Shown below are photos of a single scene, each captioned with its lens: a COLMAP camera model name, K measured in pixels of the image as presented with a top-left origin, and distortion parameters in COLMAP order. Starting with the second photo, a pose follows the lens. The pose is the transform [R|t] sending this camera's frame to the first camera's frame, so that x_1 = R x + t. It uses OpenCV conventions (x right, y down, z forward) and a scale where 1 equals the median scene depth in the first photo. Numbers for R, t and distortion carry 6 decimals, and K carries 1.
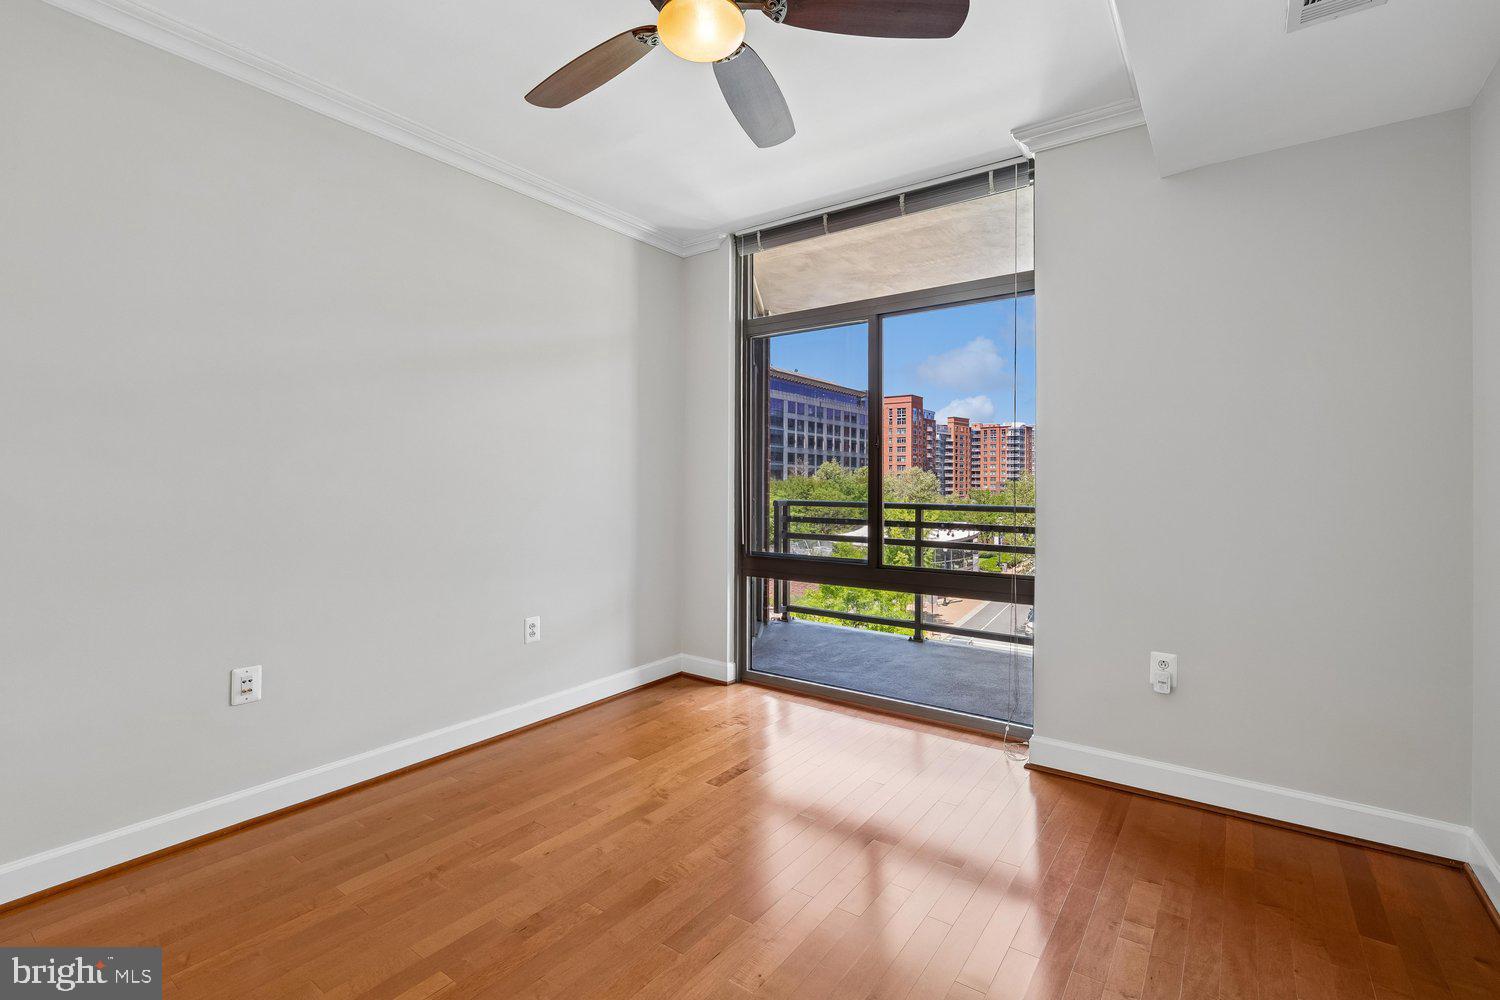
lens RADIAL K [[675.5, 0, 749.3], [0, 675.5, 482.3], [0, 0, 1]] dist [0.000136, 0.000083]
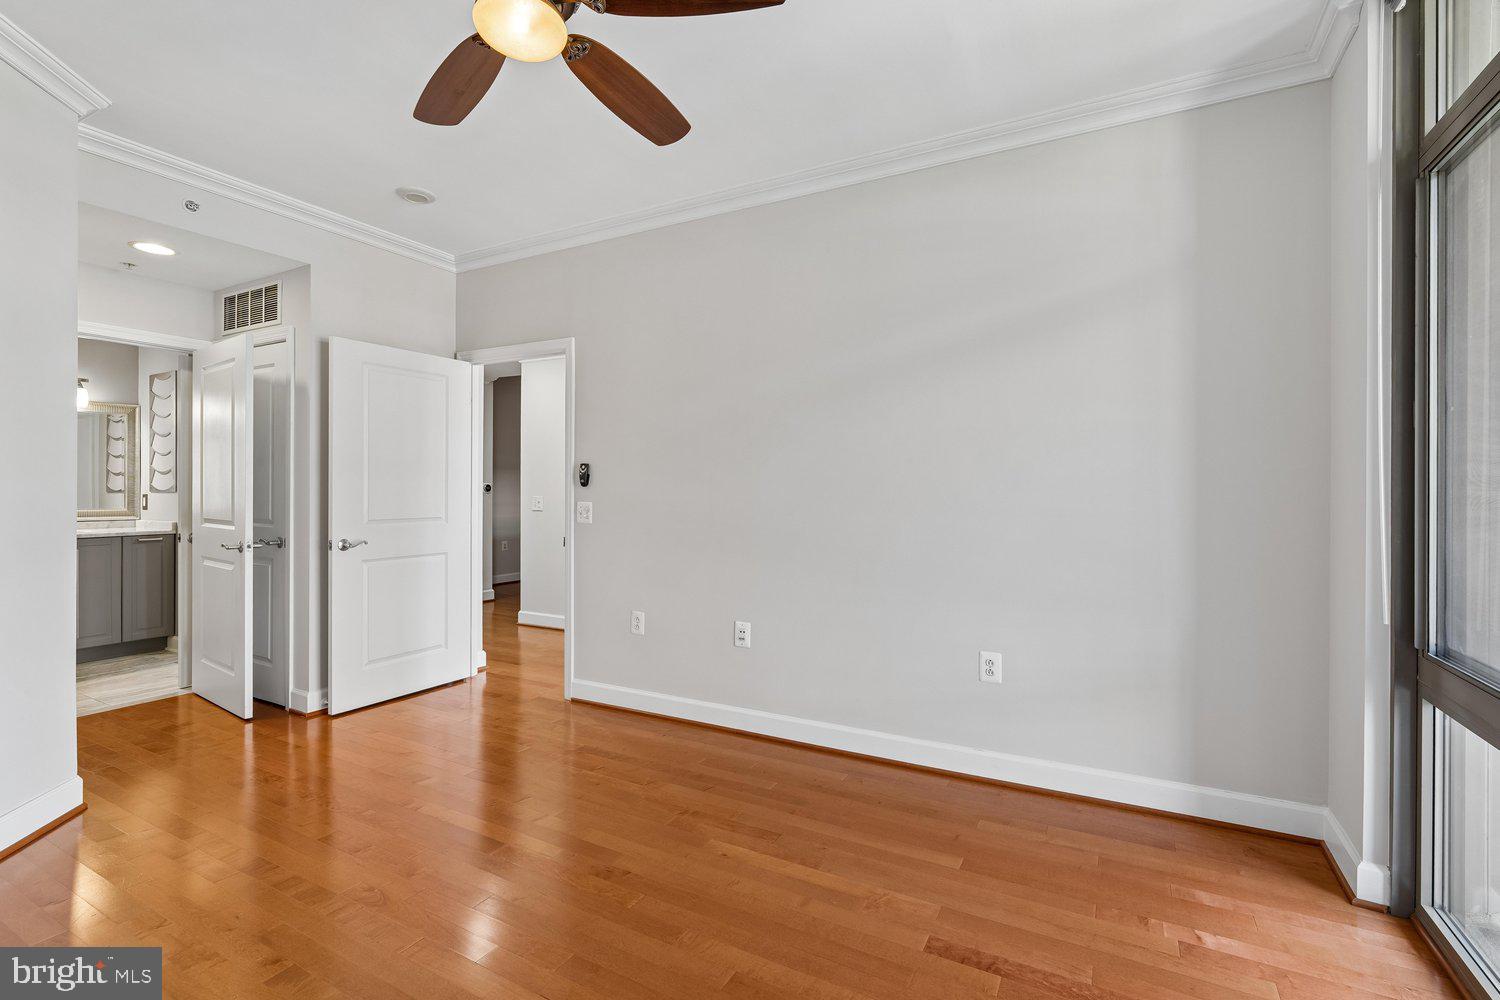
lens RADIAL K [[679.1, 0, 771.9], [0, 679.1, 495.0], [0, 0, 1]] dist [0.000040, 0.000096]
pose [[0.140753, 0.003506, -0.990039, 0.515822], [-0.004309, 0.999986, 0.002928, 0.002607], [0.990035, 0.003854, 0.140766, 0.660617]]
